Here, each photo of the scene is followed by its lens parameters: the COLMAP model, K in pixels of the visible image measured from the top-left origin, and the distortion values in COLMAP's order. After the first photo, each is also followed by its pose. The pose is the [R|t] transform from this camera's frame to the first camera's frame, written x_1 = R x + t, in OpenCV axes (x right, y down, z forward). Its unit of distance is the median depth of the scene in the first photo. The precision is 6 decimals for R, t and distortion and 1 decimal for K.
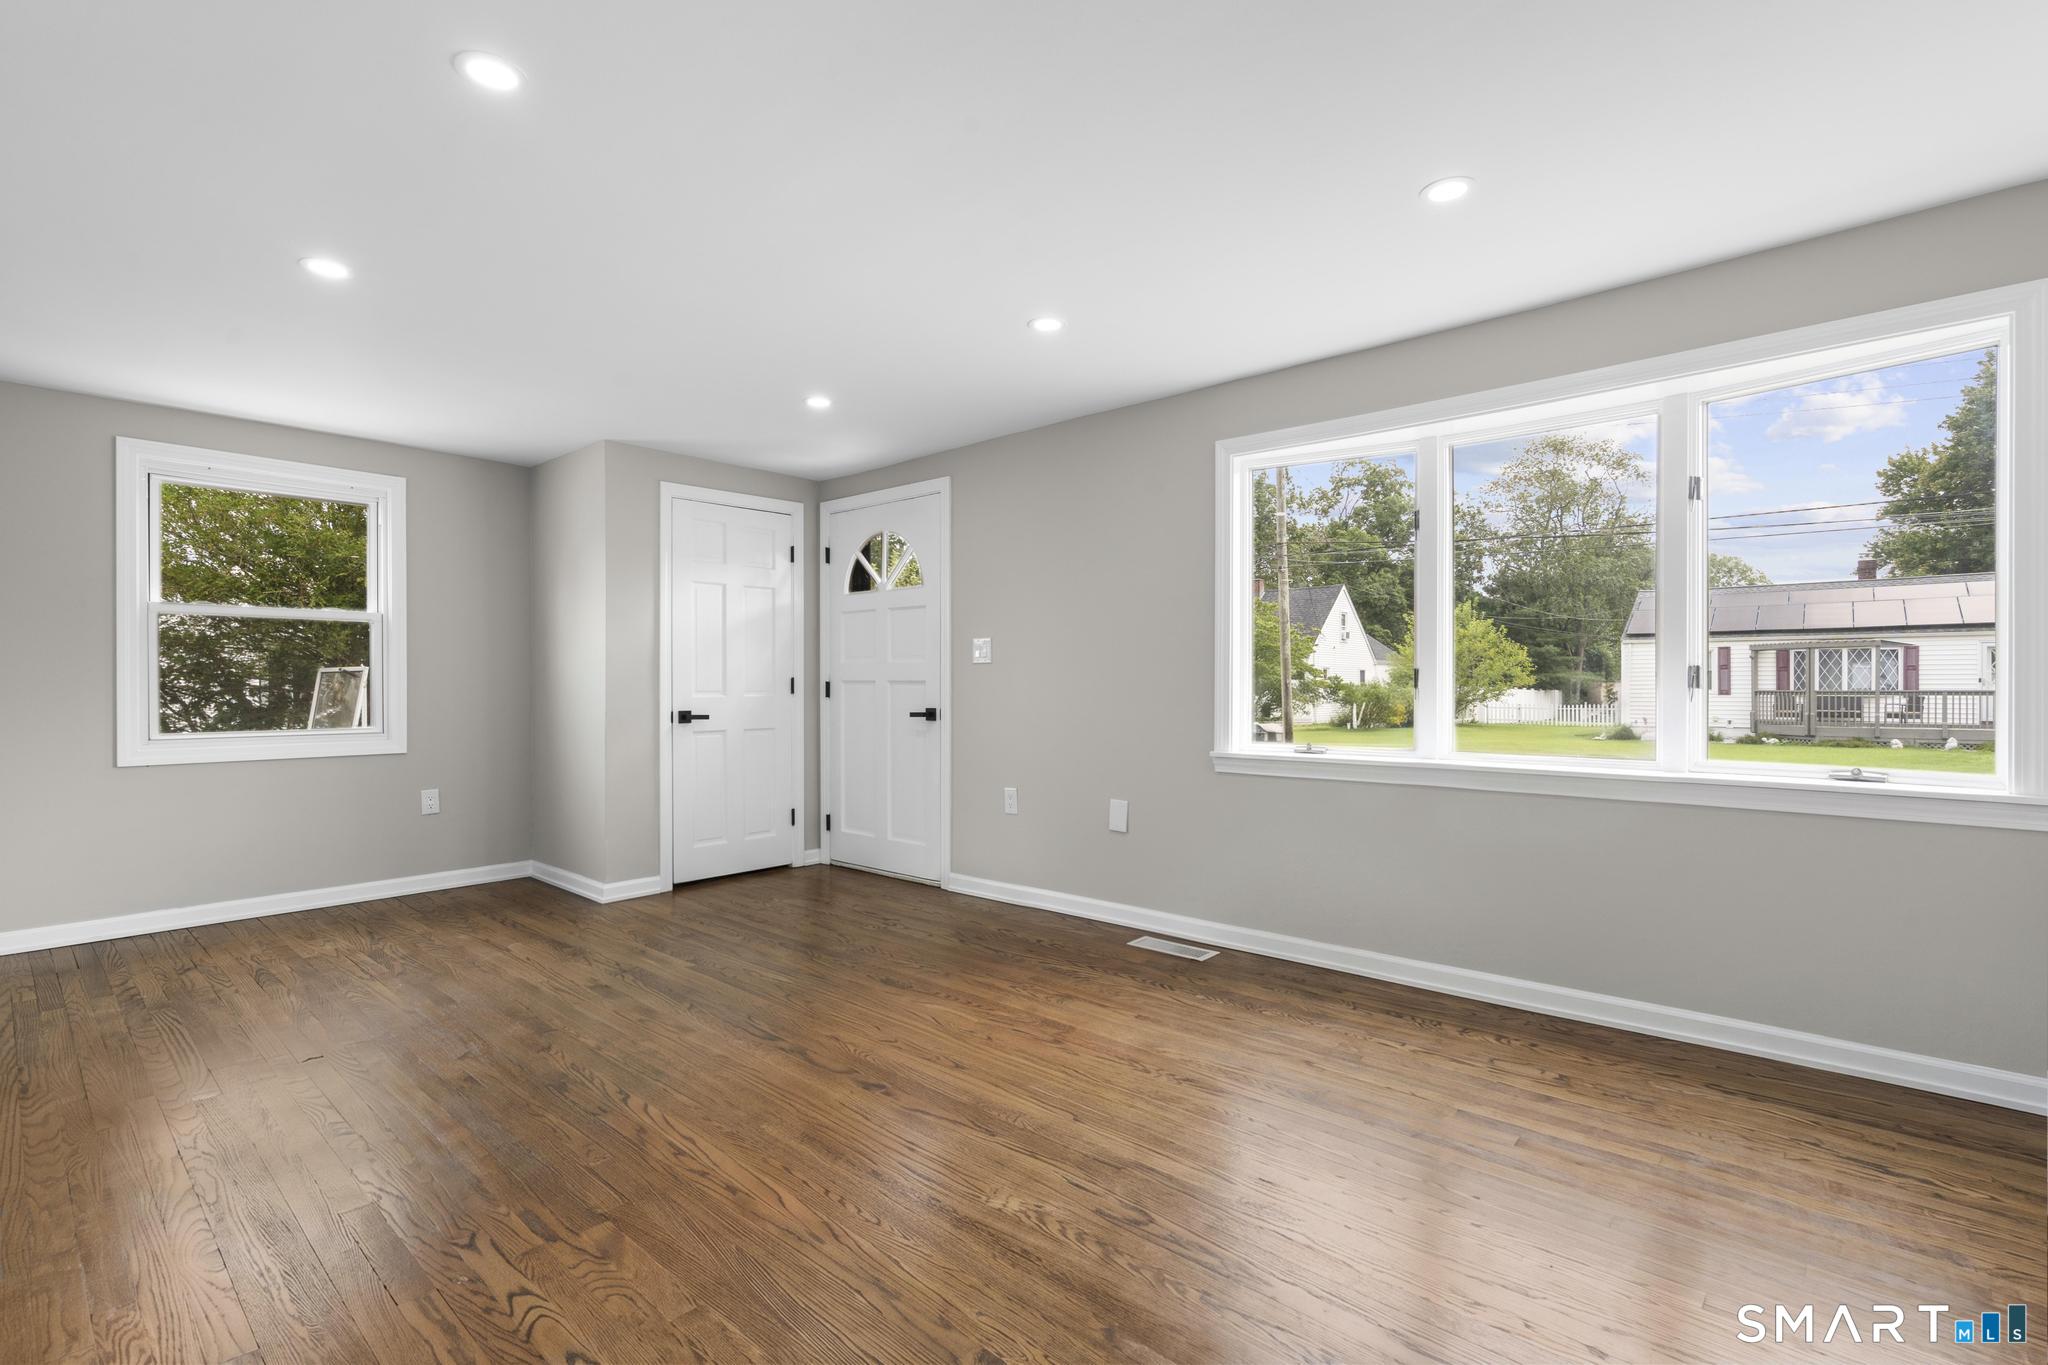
lens RADIAL K [[920.1, 0, 1022.8], [0, 920.1, 686.9], [0, 0, 1]] dist [-0.005799, 0.004399]
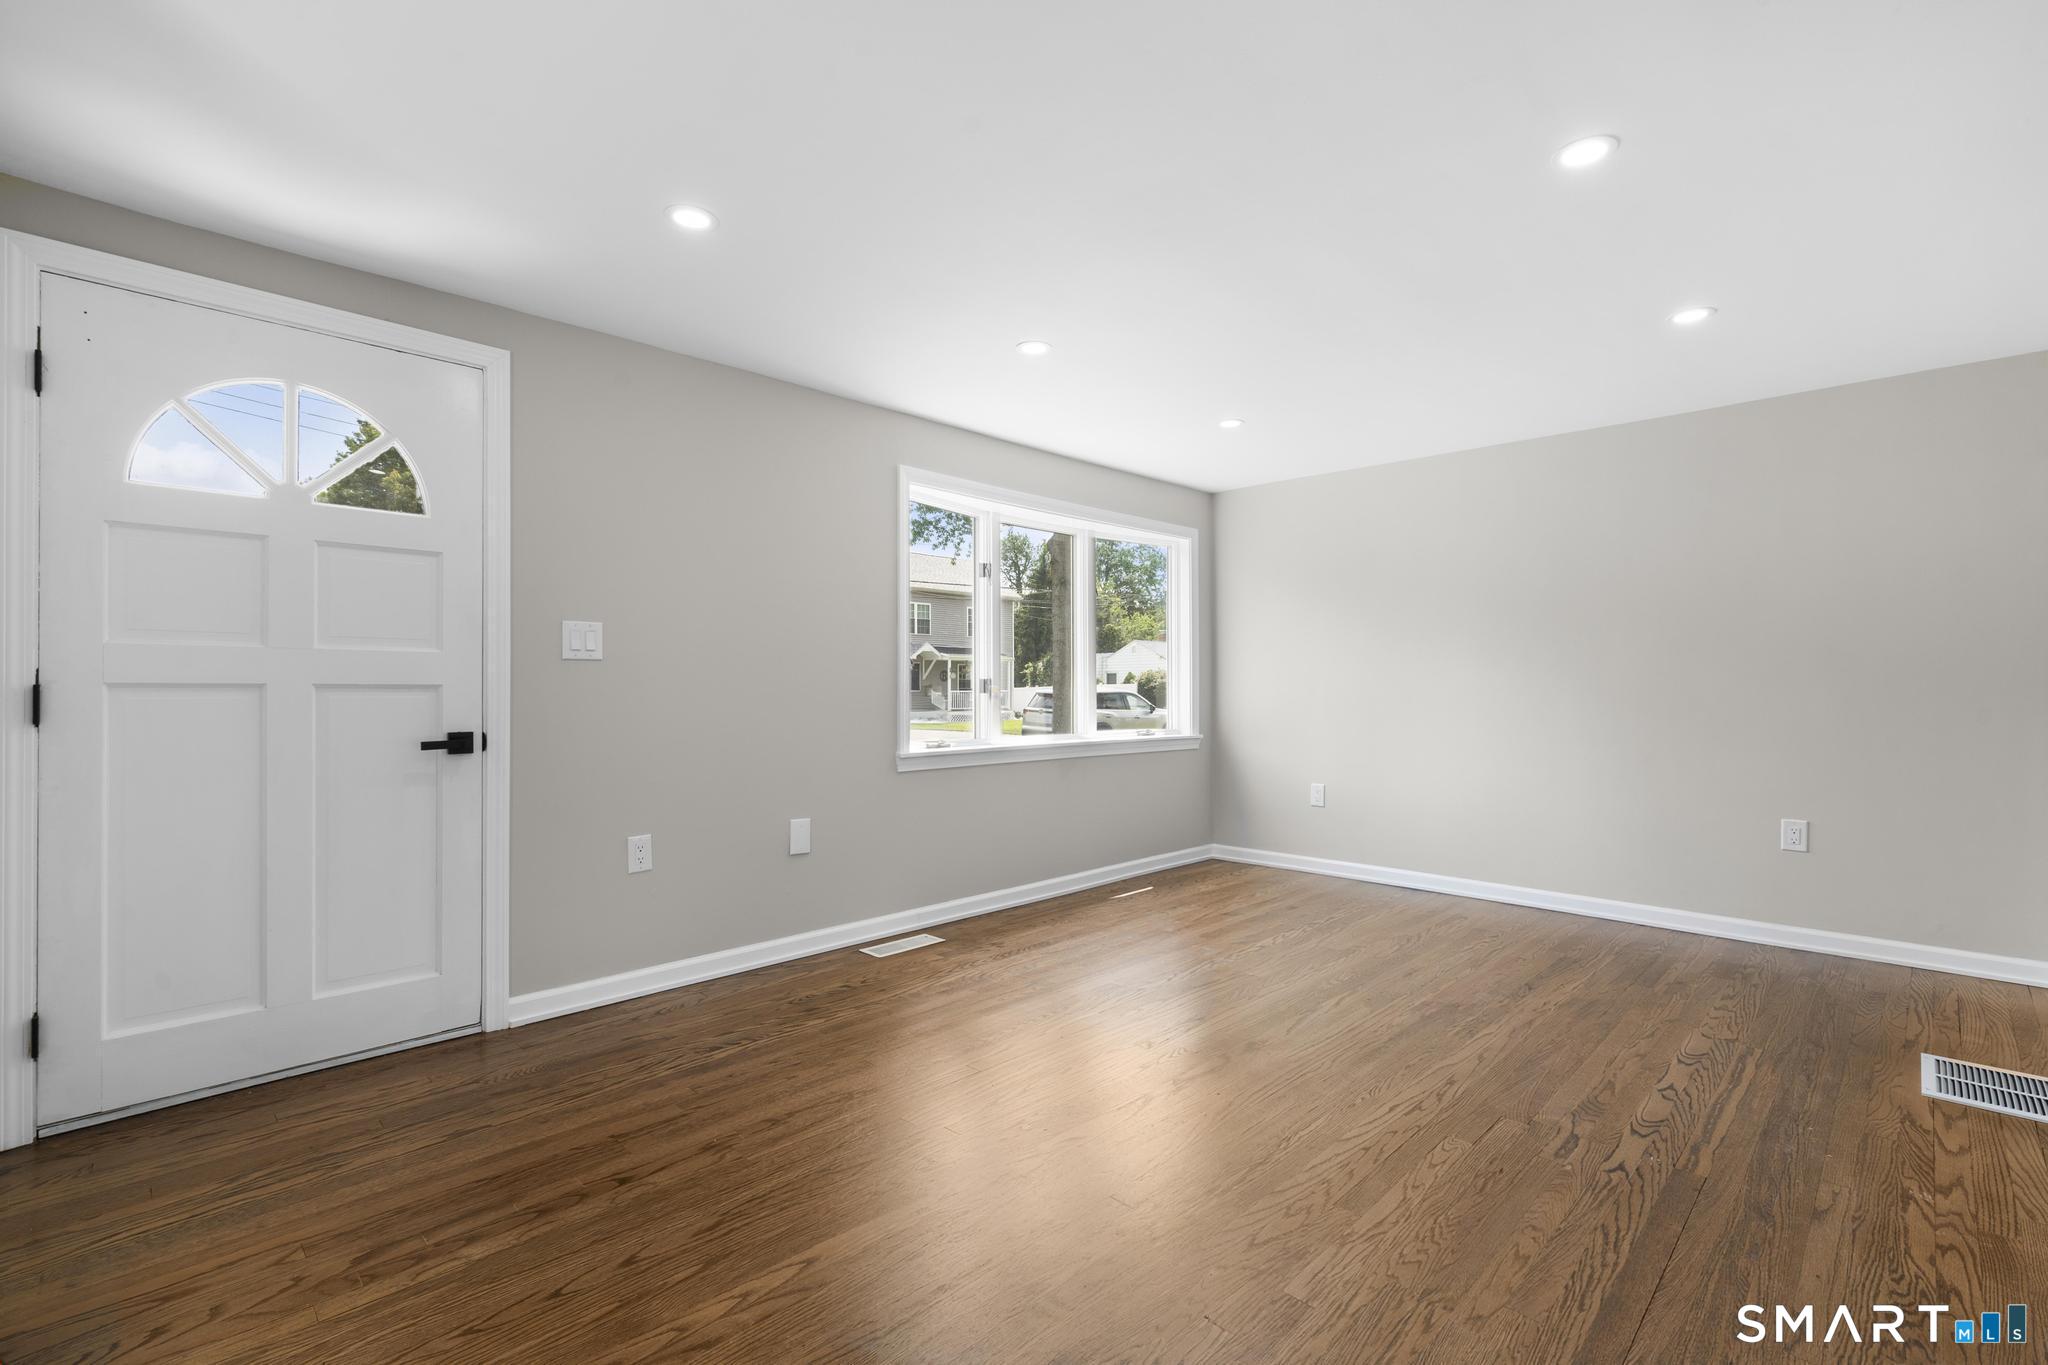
lens RADIAL K [[920.1, 0, 1022.8], [0, 920.1, 686.9], [0, 0, 1]] dist [-0.005799, 0.004399]
pose [[0.054508, 0.003582, 0.998507, -0.707734], [0.005461, 0.999978, -0.003886, -0.001560], [-0.998498, 0.005665, 0.054487, 0.661031]]
